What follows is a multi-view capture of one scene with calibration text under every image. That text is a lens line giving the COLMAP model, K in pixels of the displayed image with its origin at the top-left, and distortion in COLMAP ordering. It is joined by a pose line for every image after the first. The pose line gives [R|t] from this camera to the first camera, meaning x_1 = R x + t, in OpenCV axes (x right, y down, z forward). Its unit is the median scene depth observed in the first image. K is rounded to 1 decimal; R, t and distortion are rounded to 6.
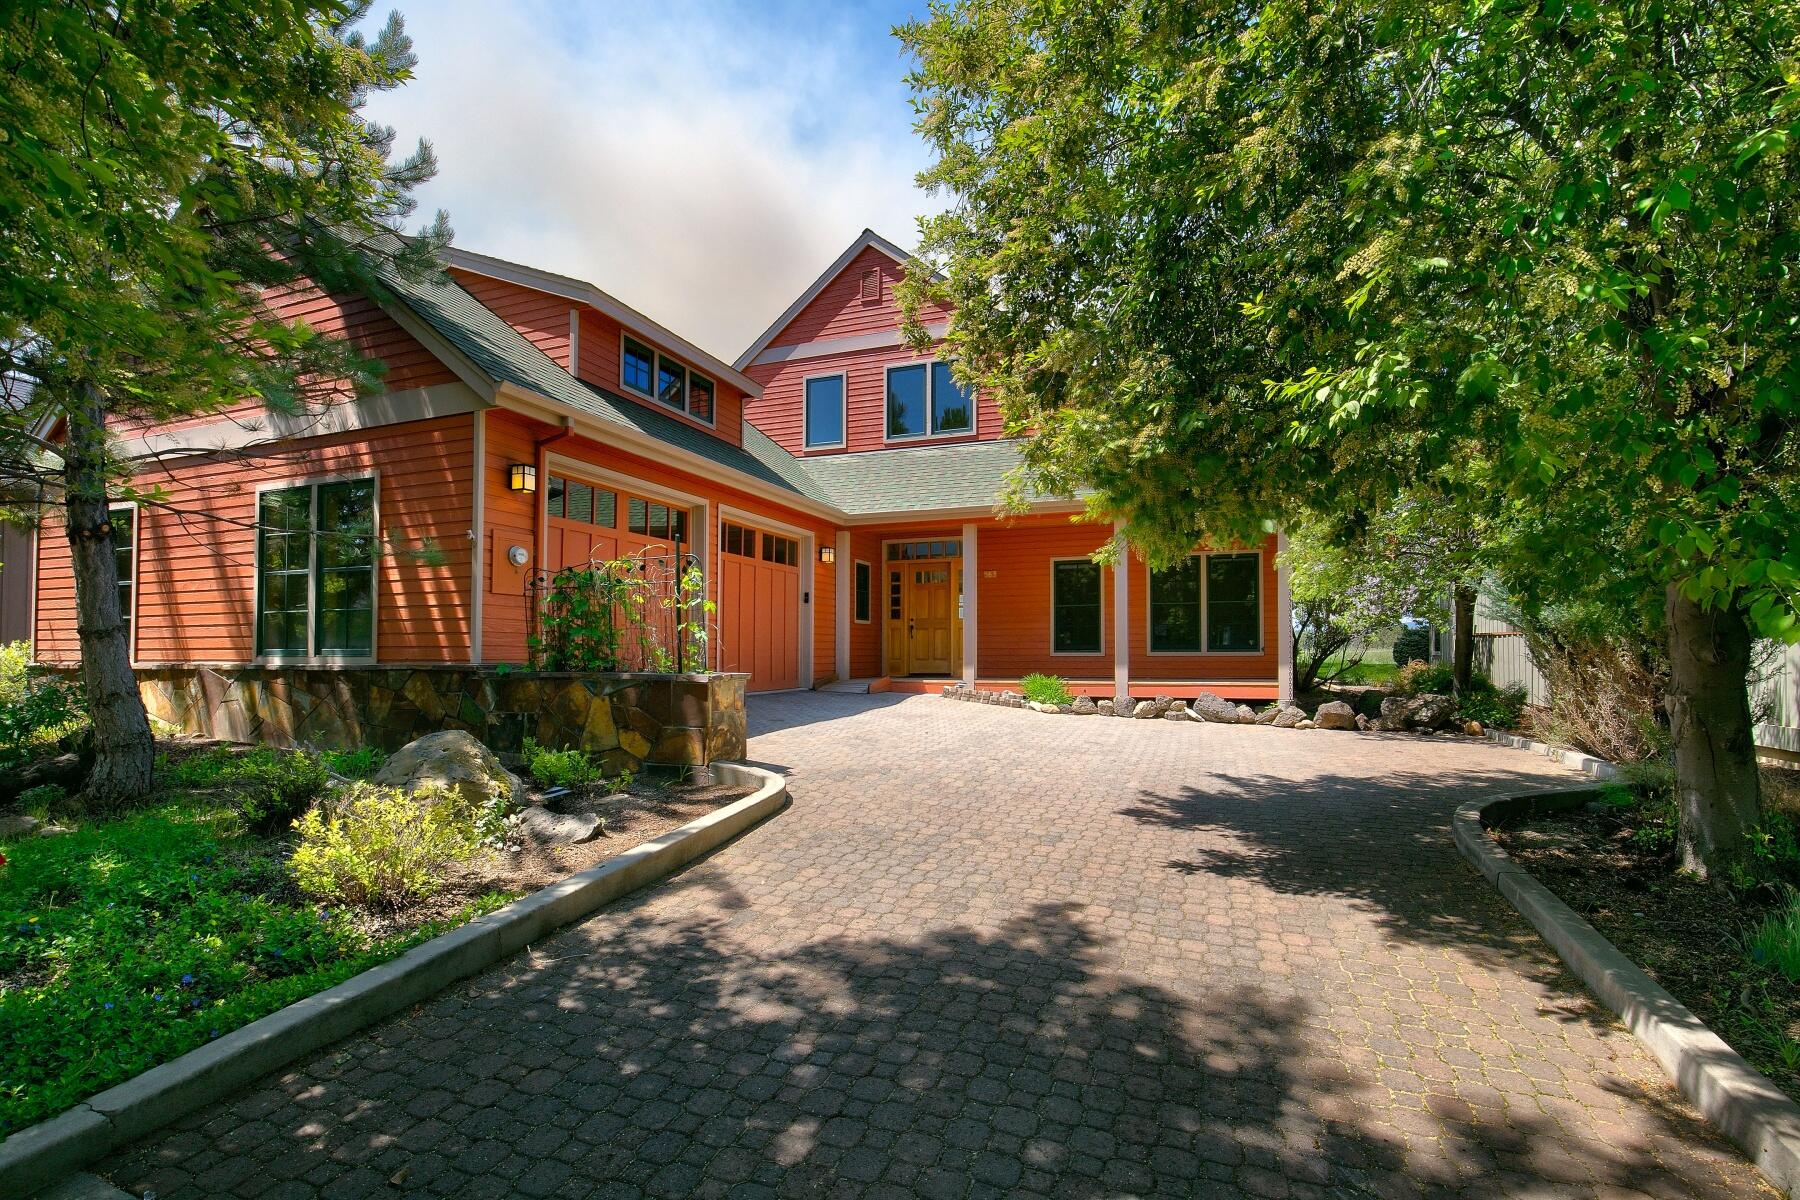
lens RADIAL K [[822.2, 0, 808.7], [0, 822.2, 594.7], [0, 0, 1]] dist [-0.022005, -0.000057]
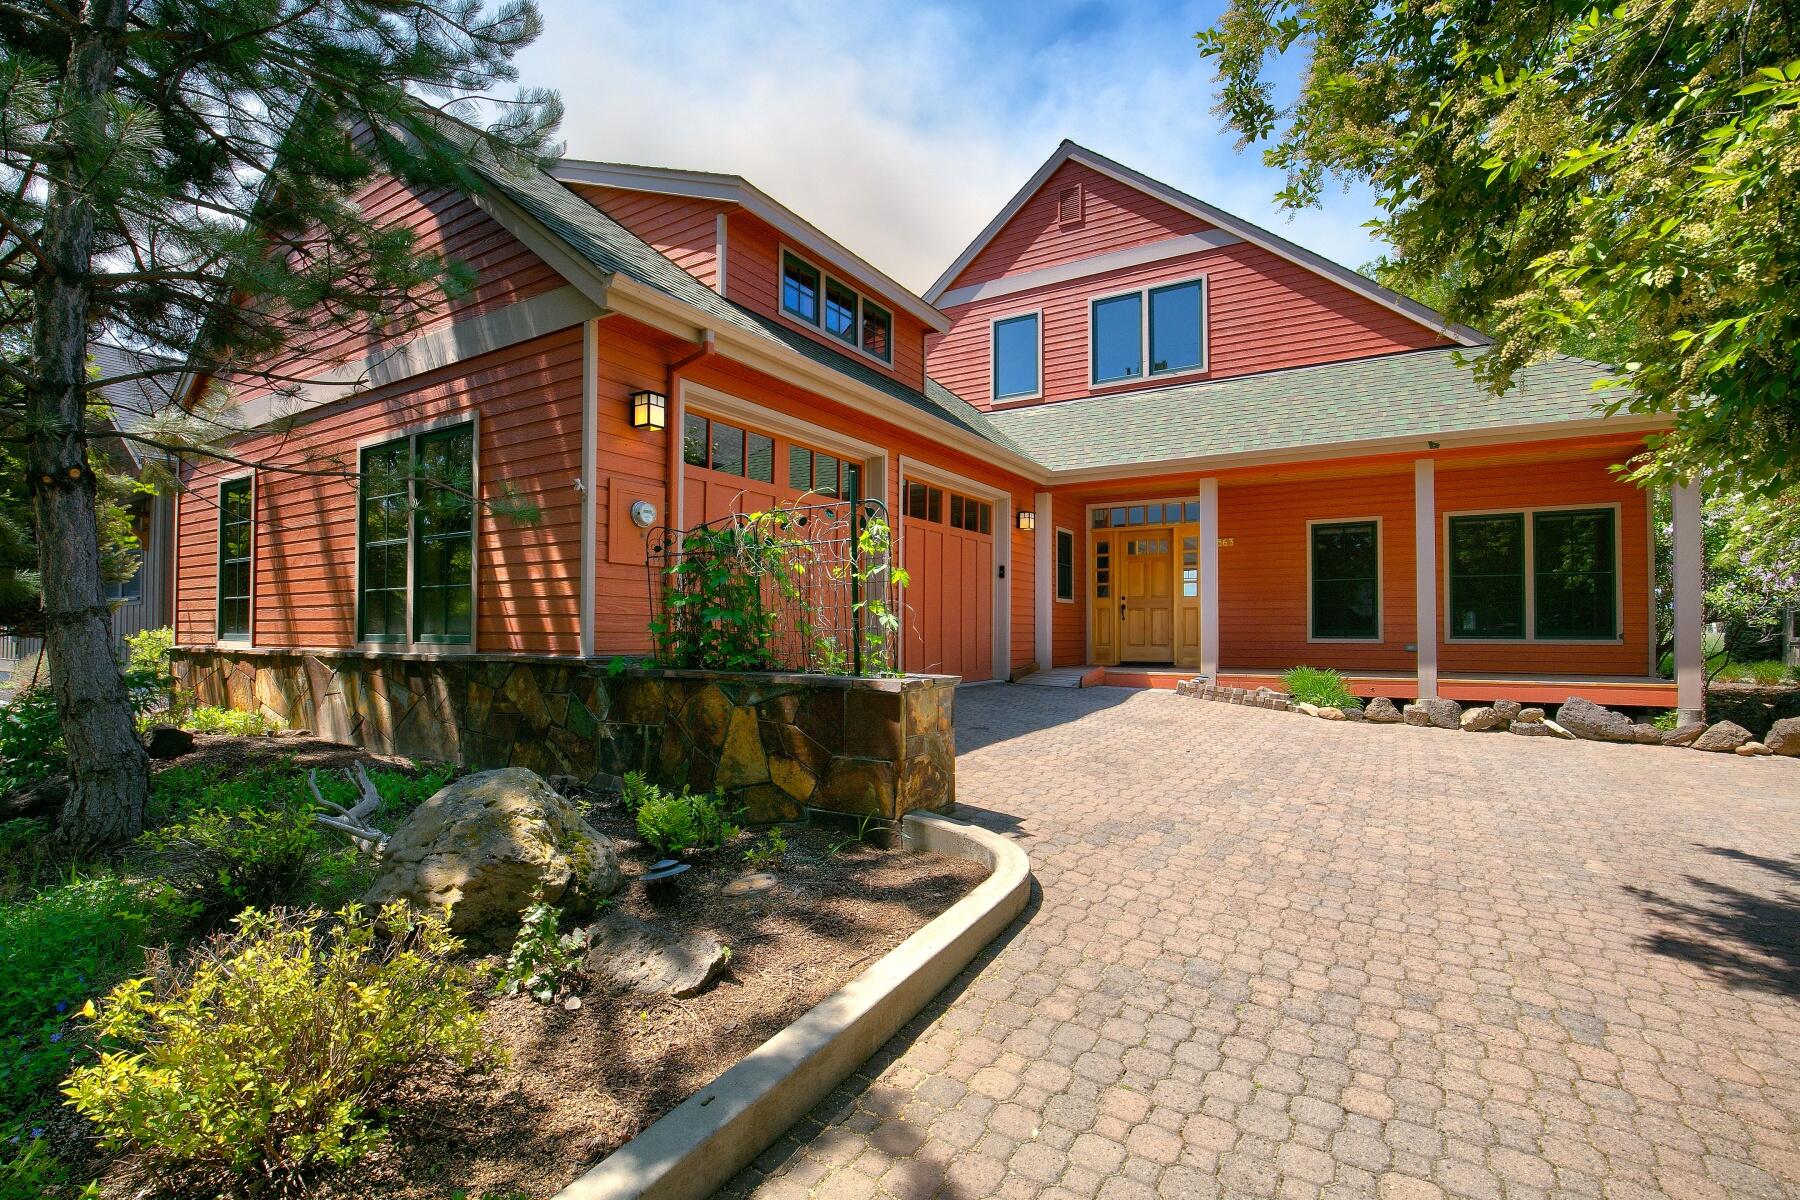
lens RADIAL K [[788.4, 0, 828.5], [0, 788.4, 611.5], [0, 0, 1]] dist [-0.023457, 0.001177]
pose [[0.983131, 0.000313, -0.182900, -0.051126], [0.007996, 0.998969, 0.044690, 0.011544], [0.182725, -0.045399, 0.982115, 0.301573]]
